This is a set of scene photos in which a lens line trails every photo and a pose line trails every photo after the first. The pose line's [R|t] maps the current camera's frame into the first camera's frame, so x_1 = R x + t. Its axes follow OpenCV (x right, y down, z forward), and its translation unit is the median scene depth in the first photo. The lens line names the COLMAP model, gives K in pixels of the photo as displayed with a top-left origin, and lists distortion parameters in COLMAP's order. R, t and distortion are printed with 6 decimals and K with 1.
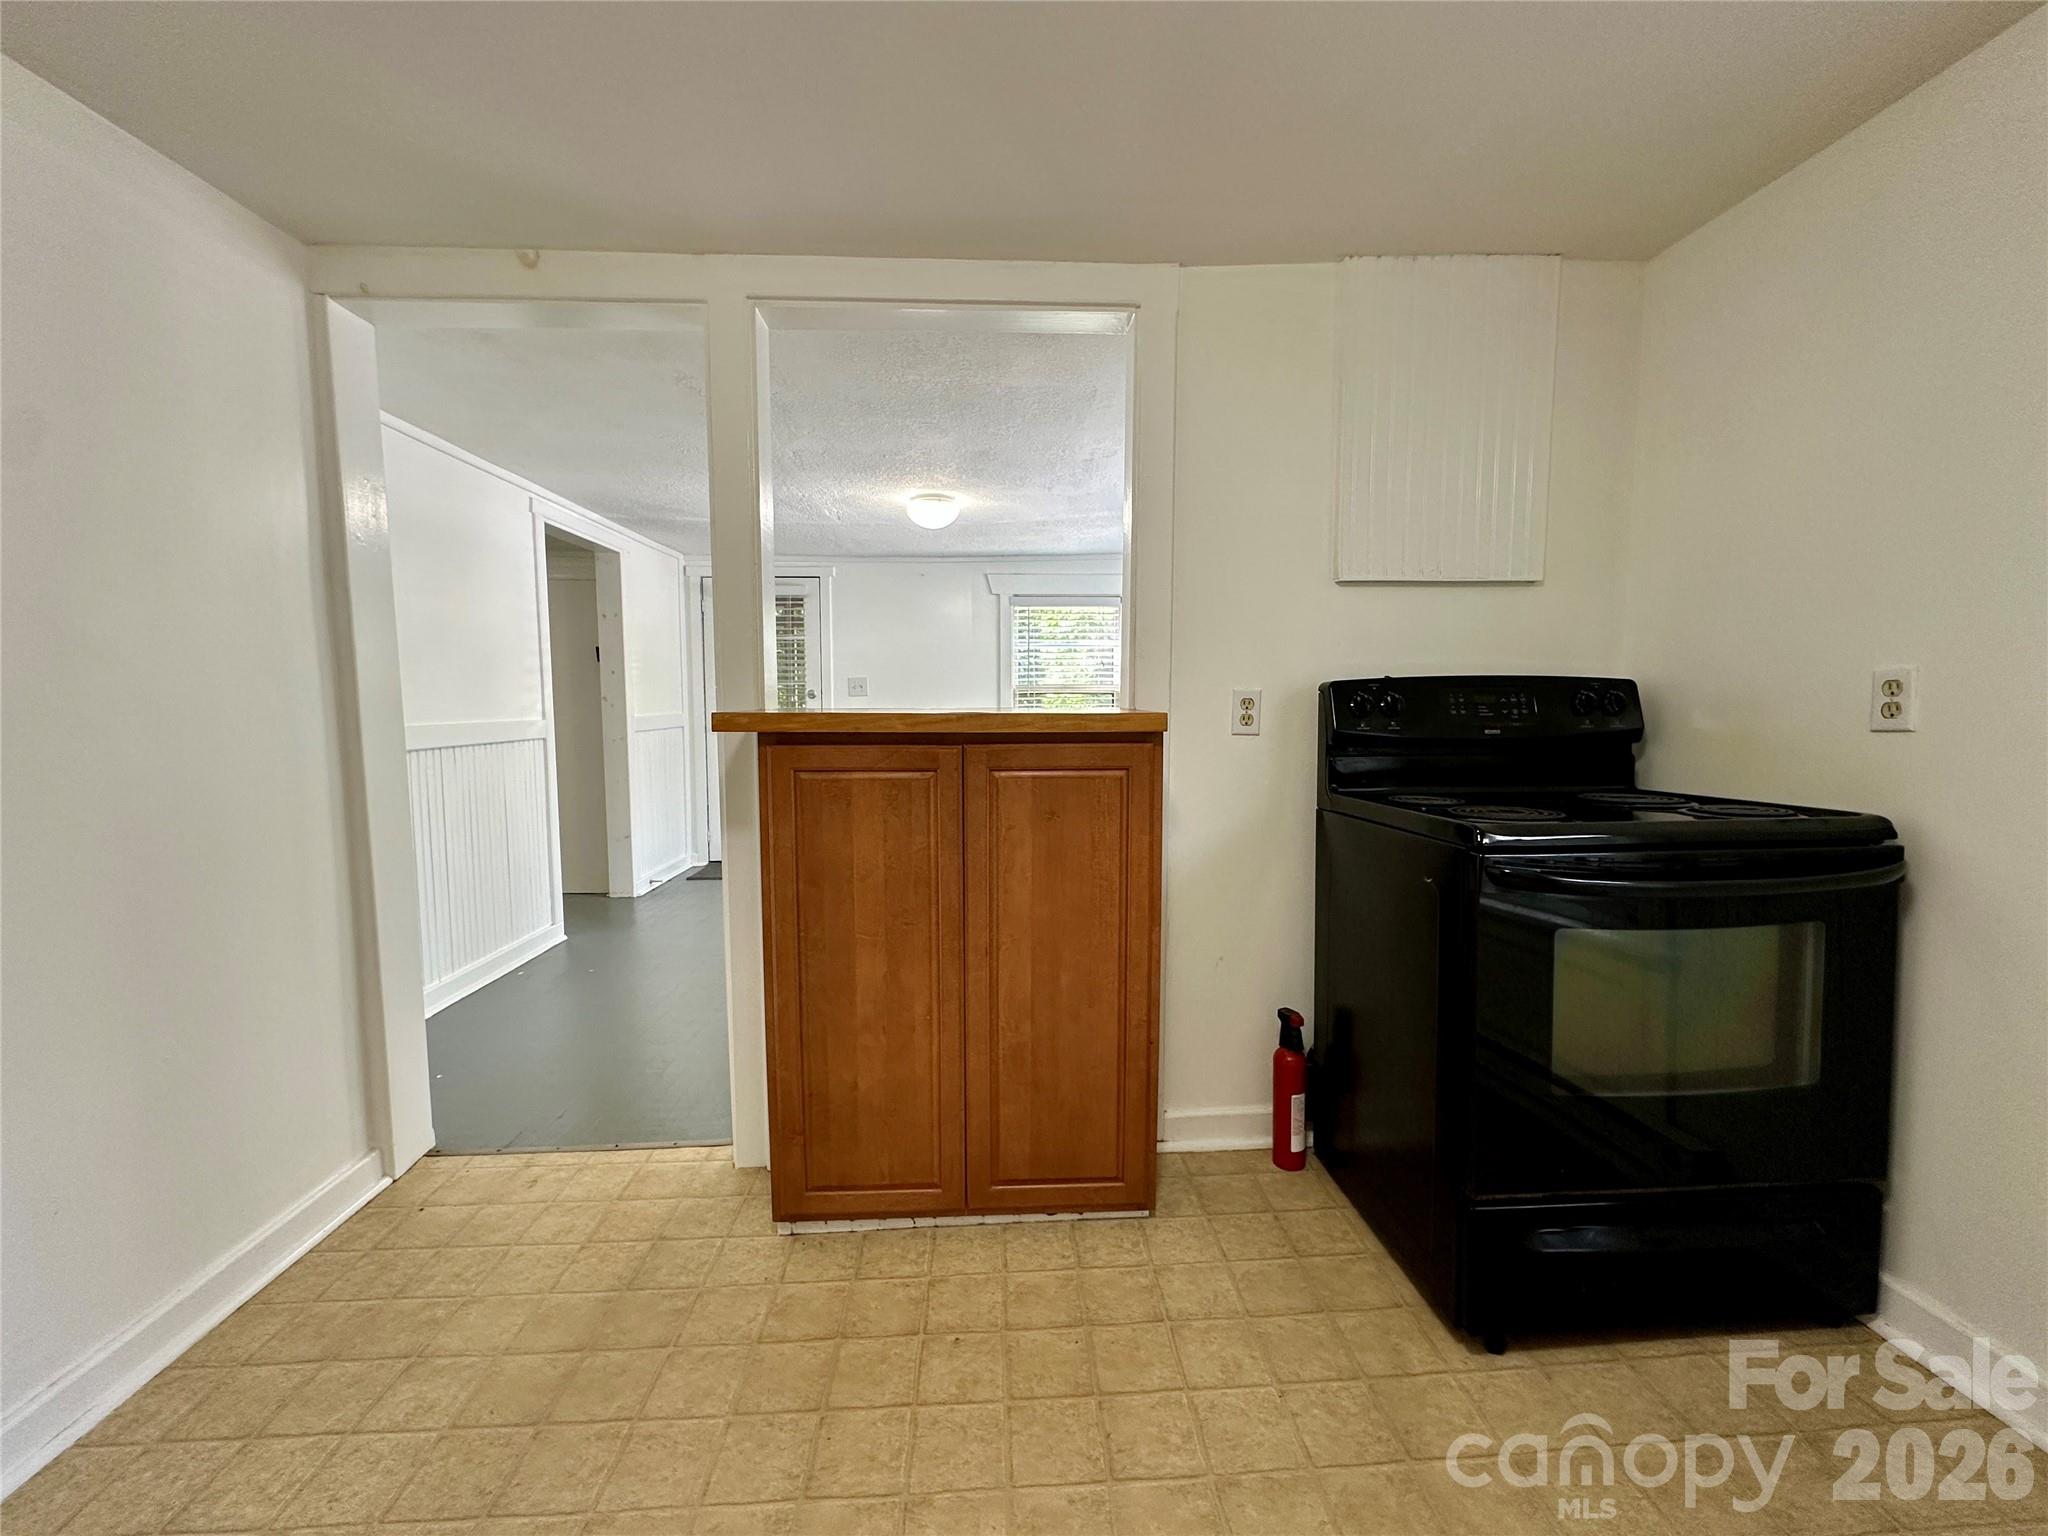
lens RADIAL K [[812.2, 0, 1024.0], [0, 812.2, 768.0], [0, 0, 1]] dist [-0.000557, -0.000223]
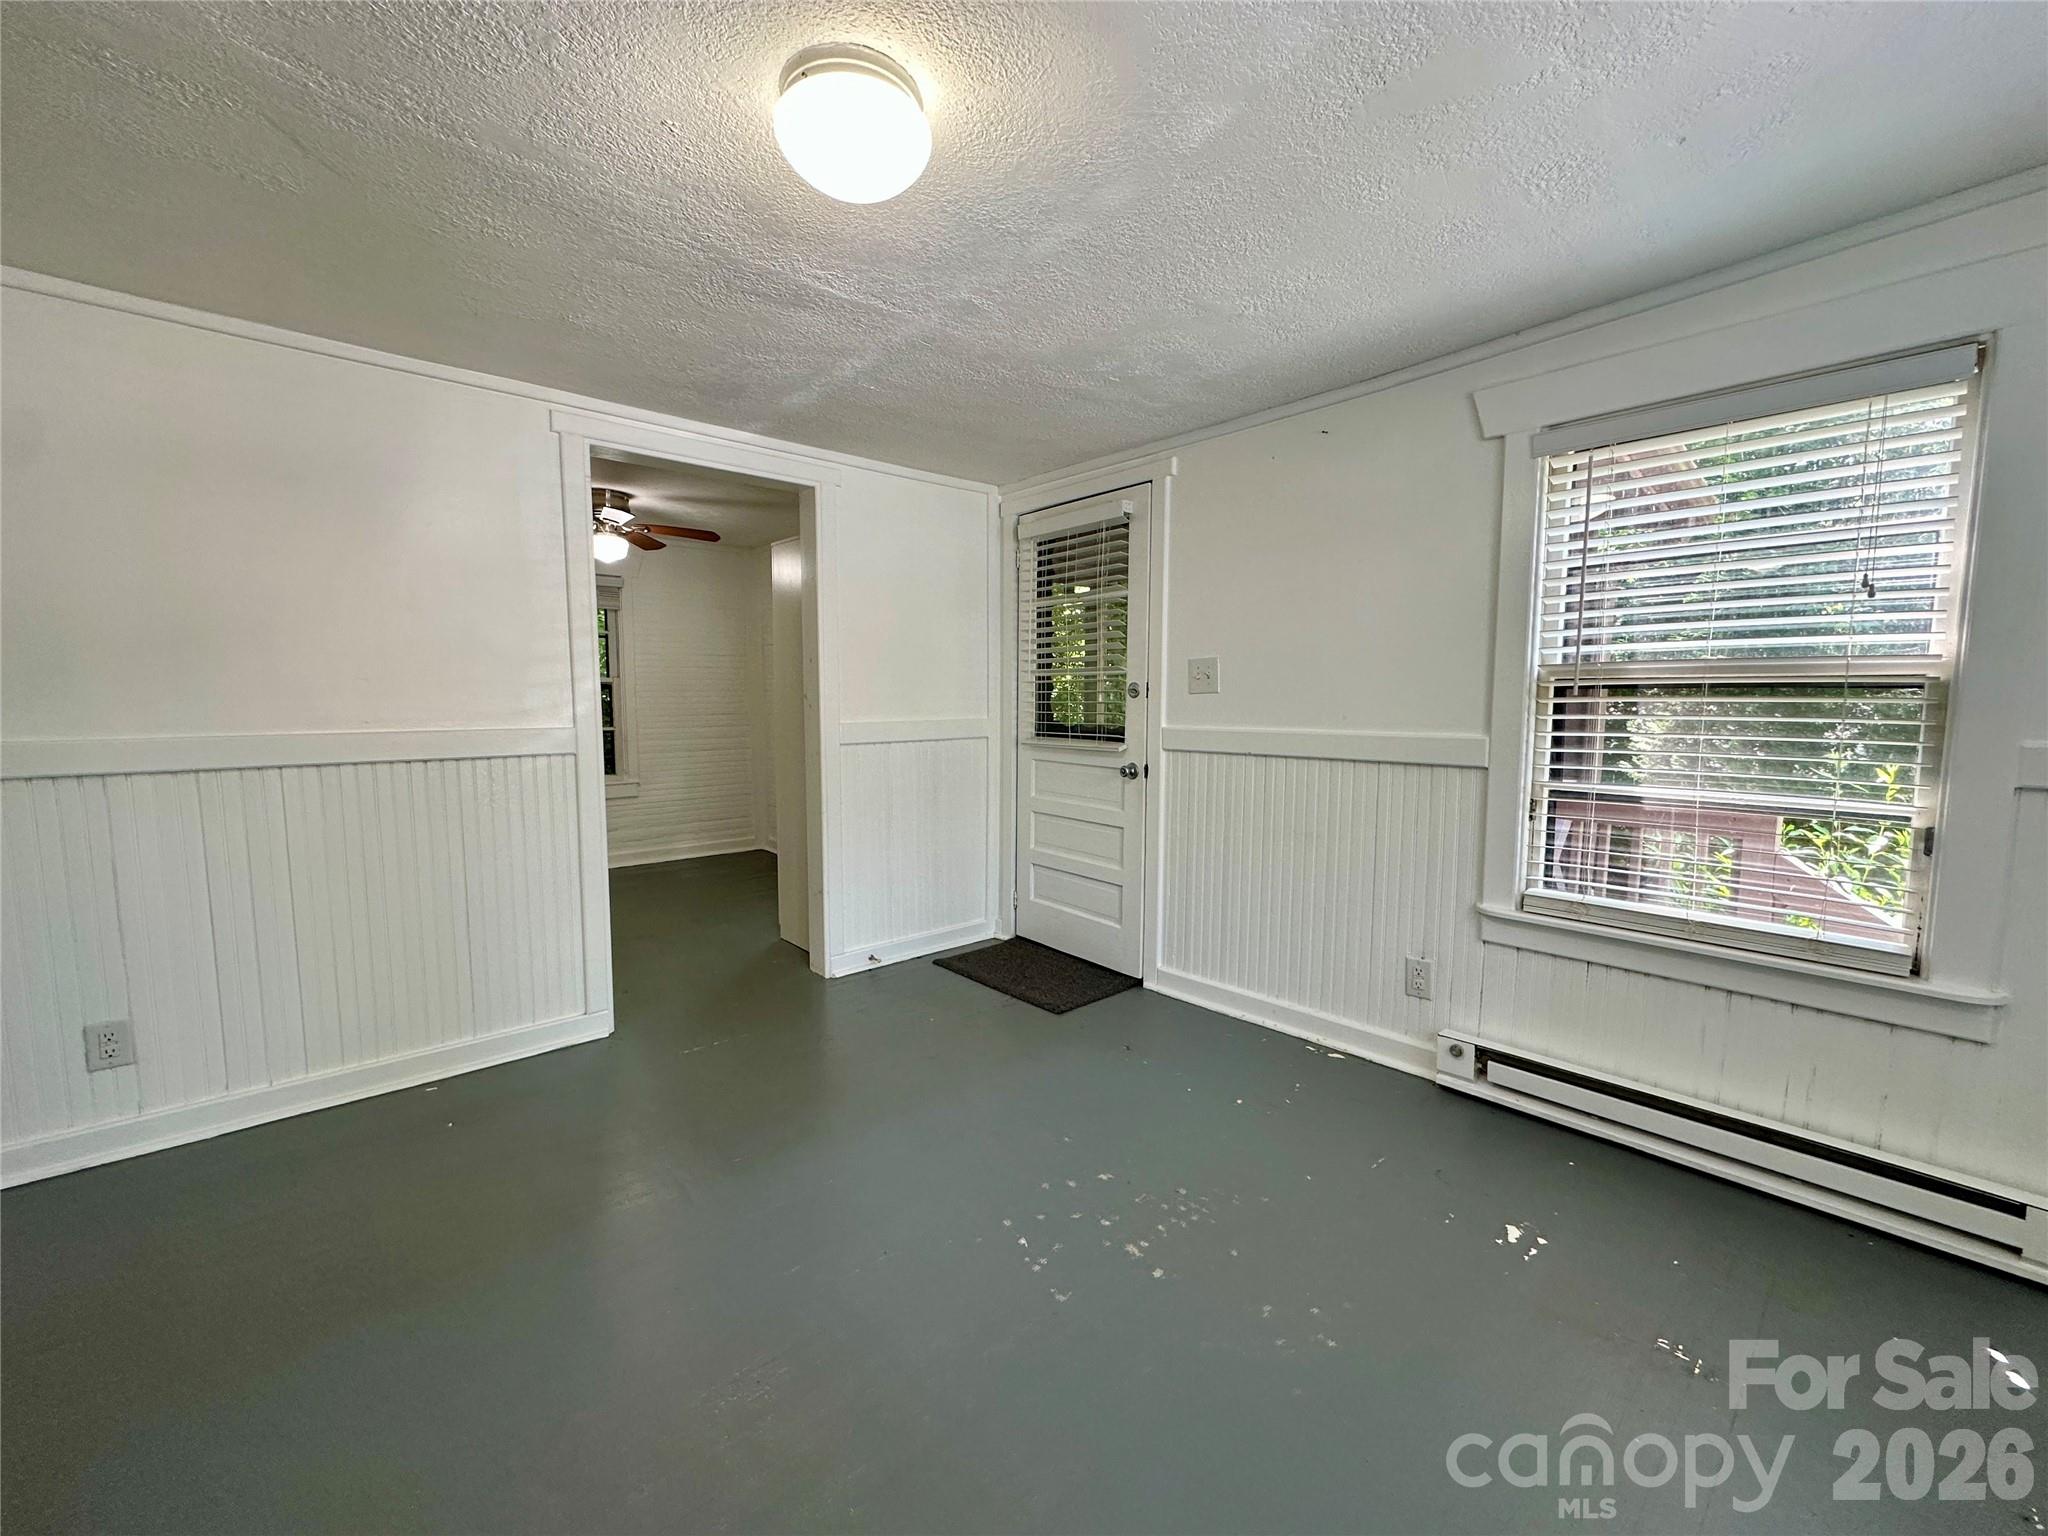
lens RADIAL K [[812.2, 0, 1024.0], [0, 812.2, 768.0], [0, 0, 1]] dist [-0.000557, -0.000223]
pose [[0.632737, 0.070092, -0.771188, 0.150471], [-0.068545, 0.997055, 0.034381, -0.054909], [0.771327, 0.031107, 0.635679, 0.629668]]
